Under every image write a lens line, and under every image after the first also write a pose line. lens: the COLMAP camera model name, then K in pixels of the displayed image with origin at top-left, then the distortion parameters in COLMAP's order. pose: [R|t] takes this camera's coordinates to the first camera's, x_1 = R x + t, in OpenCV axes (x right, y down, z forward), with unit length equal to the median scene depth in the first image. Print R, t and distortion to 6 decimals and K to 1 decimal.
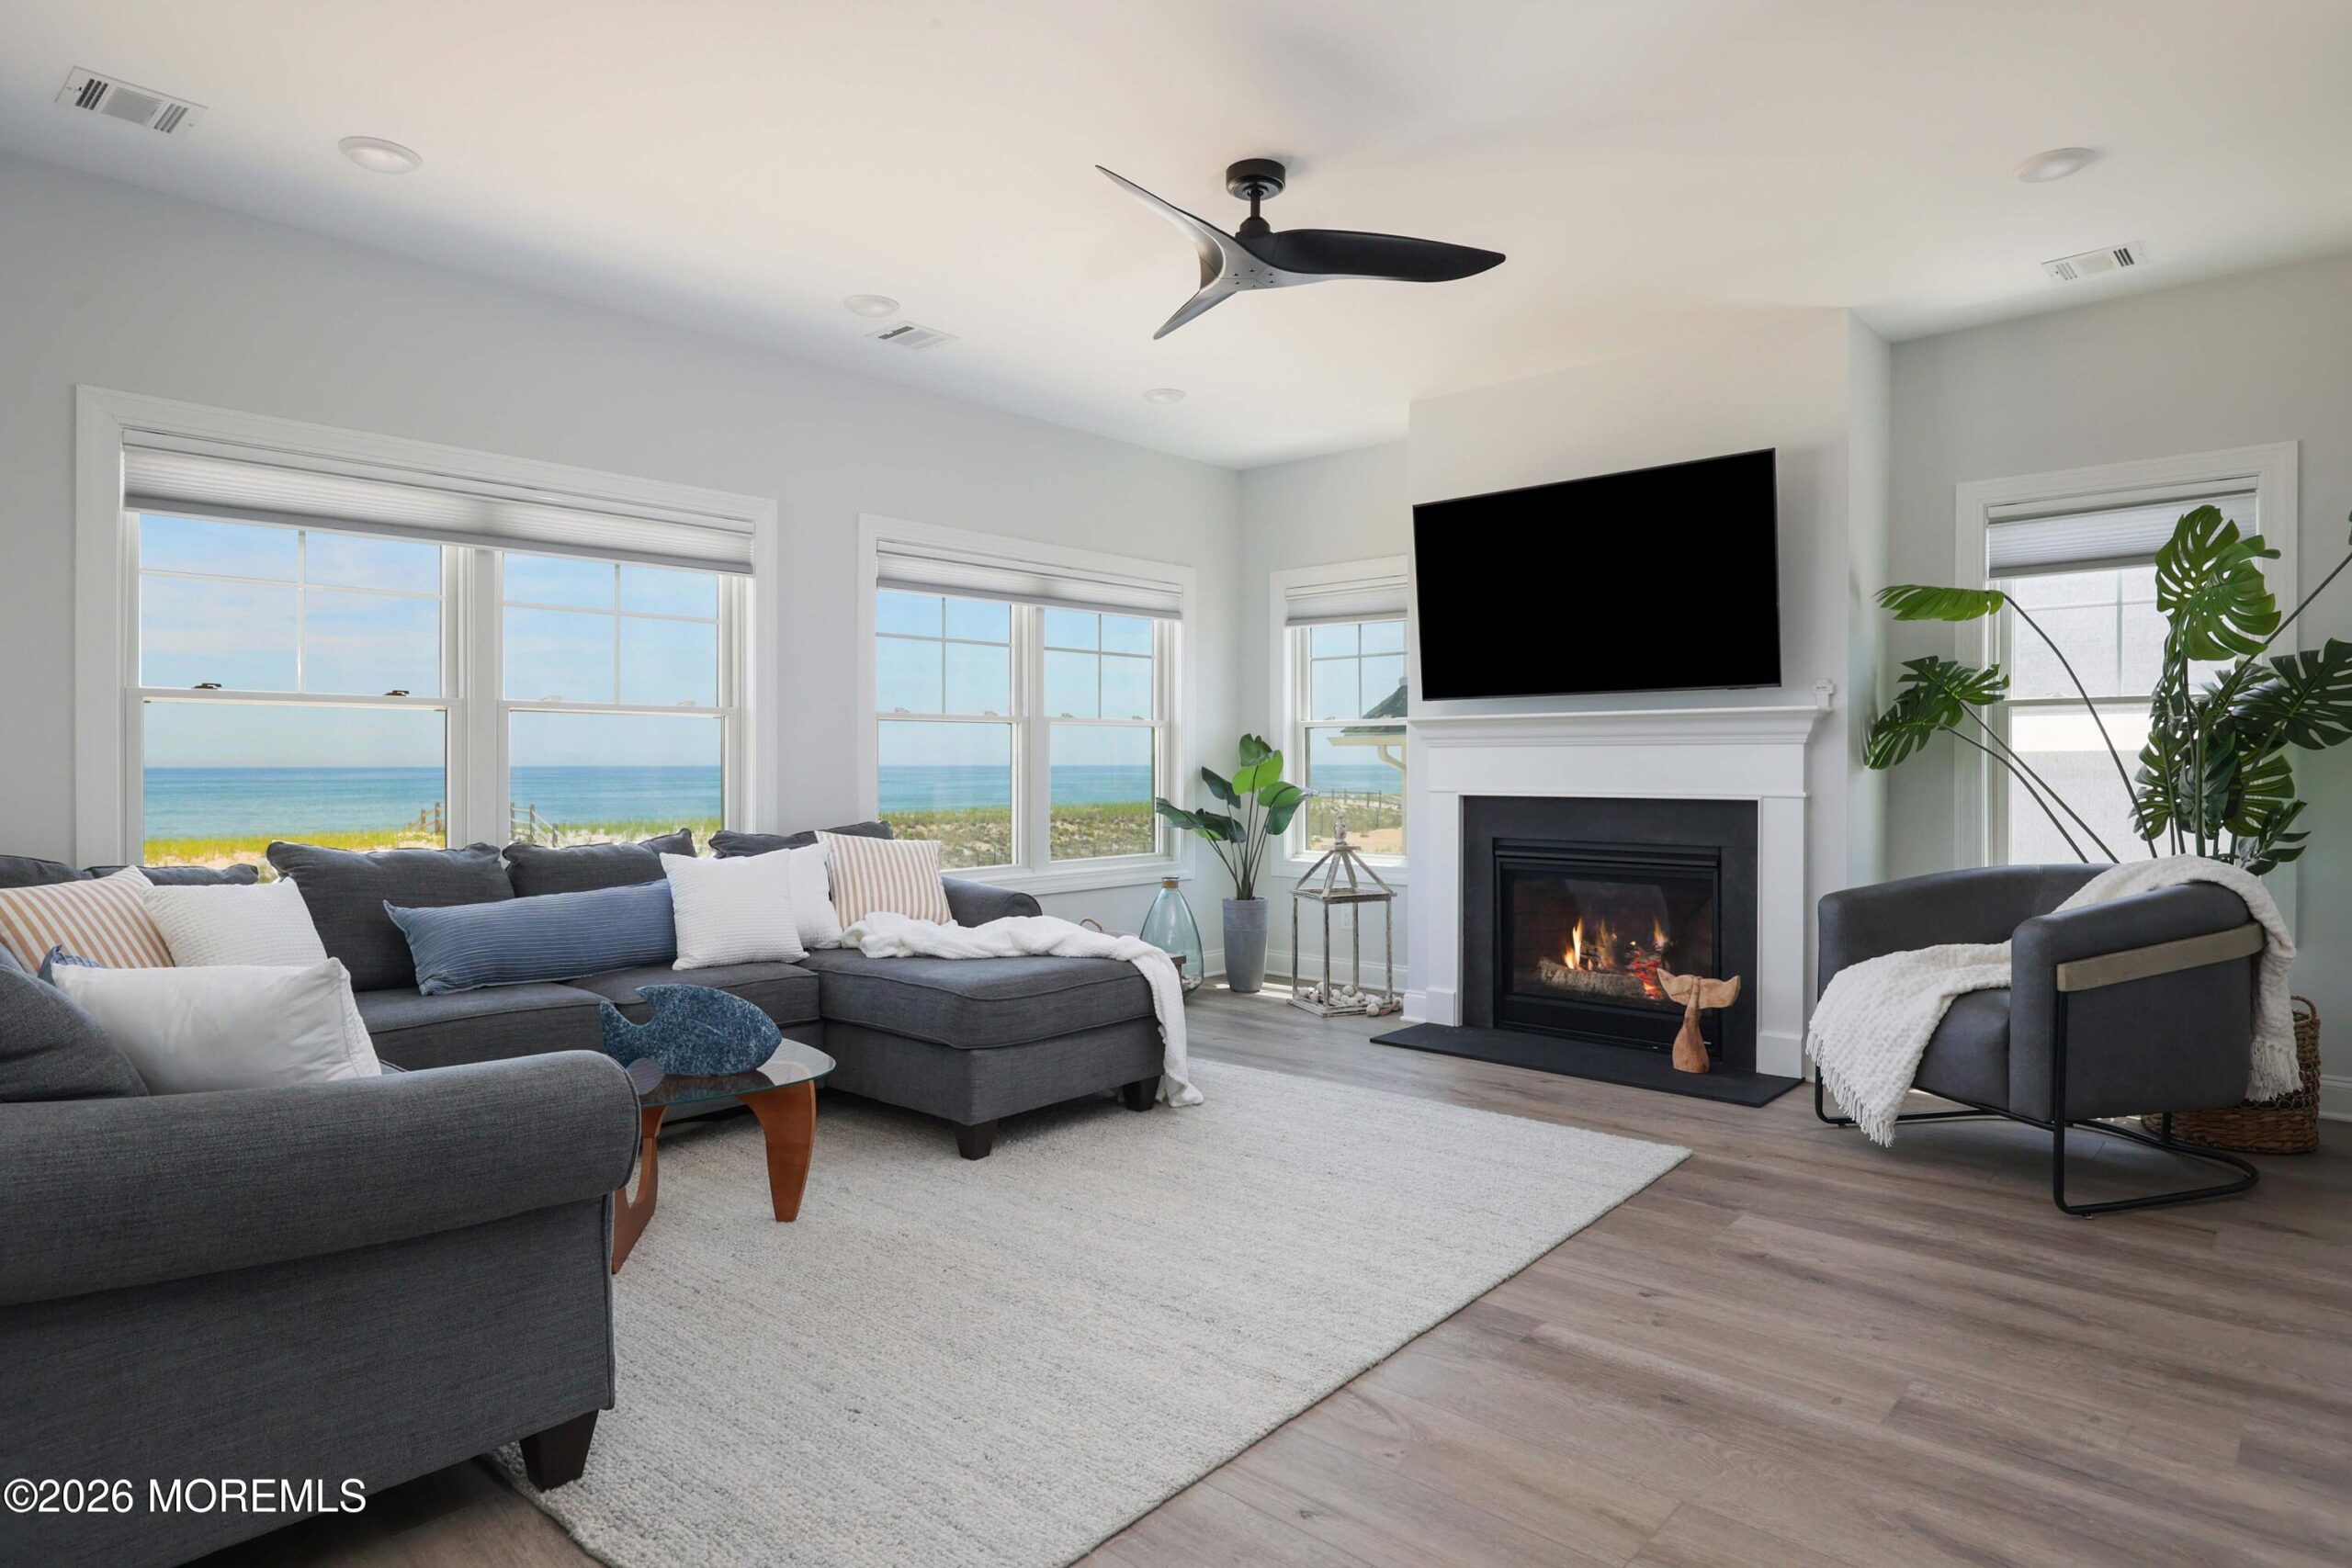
lens RADIAL K [[1309.3, 0, 1177.3], [0, 1309.3, 773.6], [0, 0, 1]] dist [-0.002151, -0.000682]
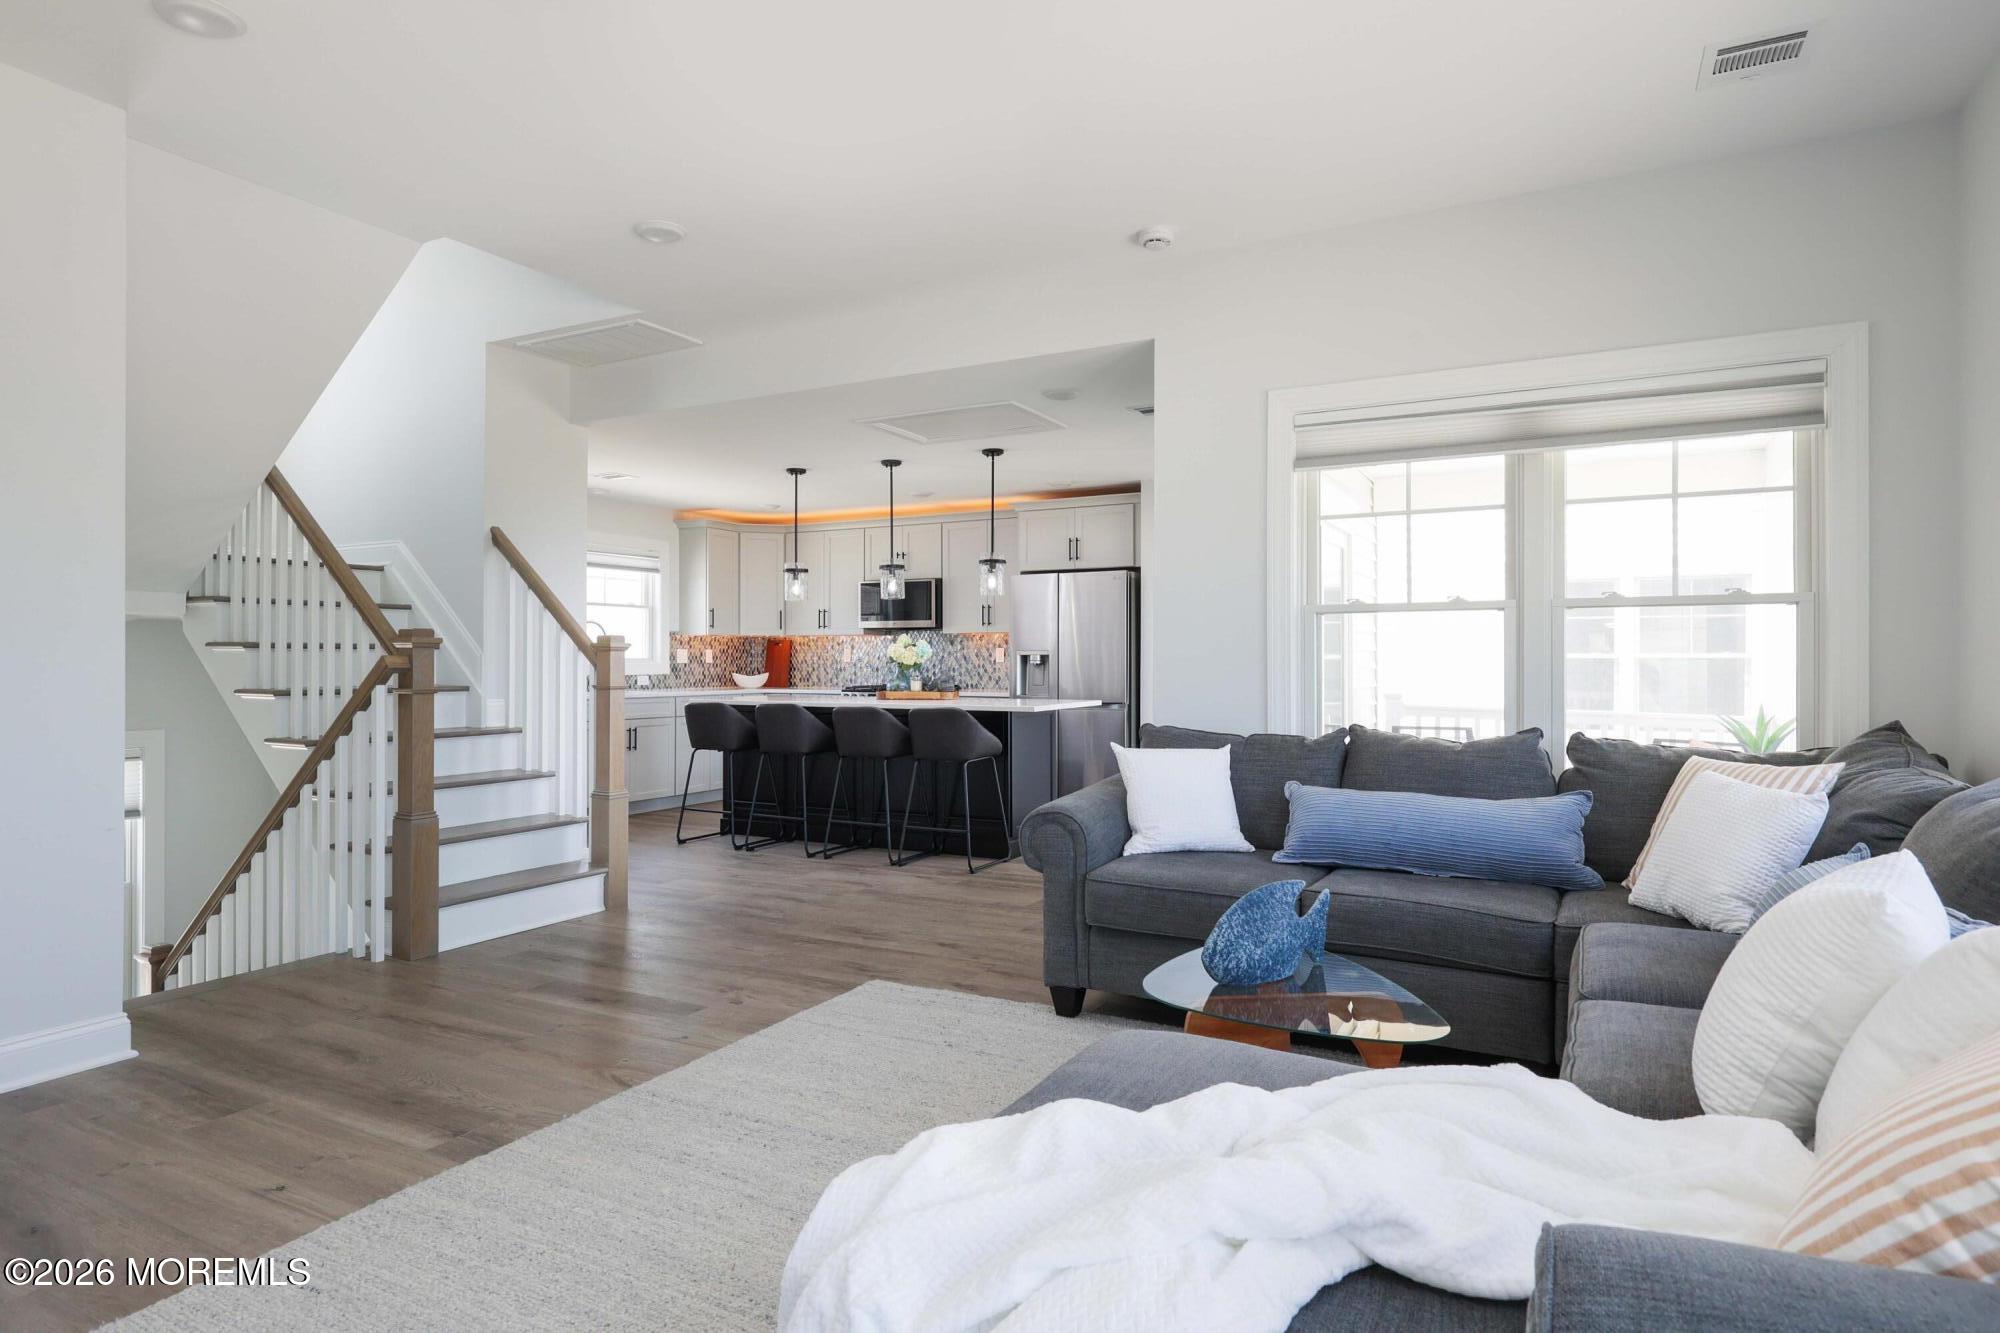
lens RADIAL K [[1113.5, 0, 999.1], [0, 1113.5, 659.2], [0, 0, 1]] dist [-0.002151, -0.000682]
pose [[-0.972566, 0.002818, -0.232610, 0.022509], [0.000729, 0.999959, 0.009063, -0.018265], [0.232626, 0.008645, -0.972528, 2.334390]]
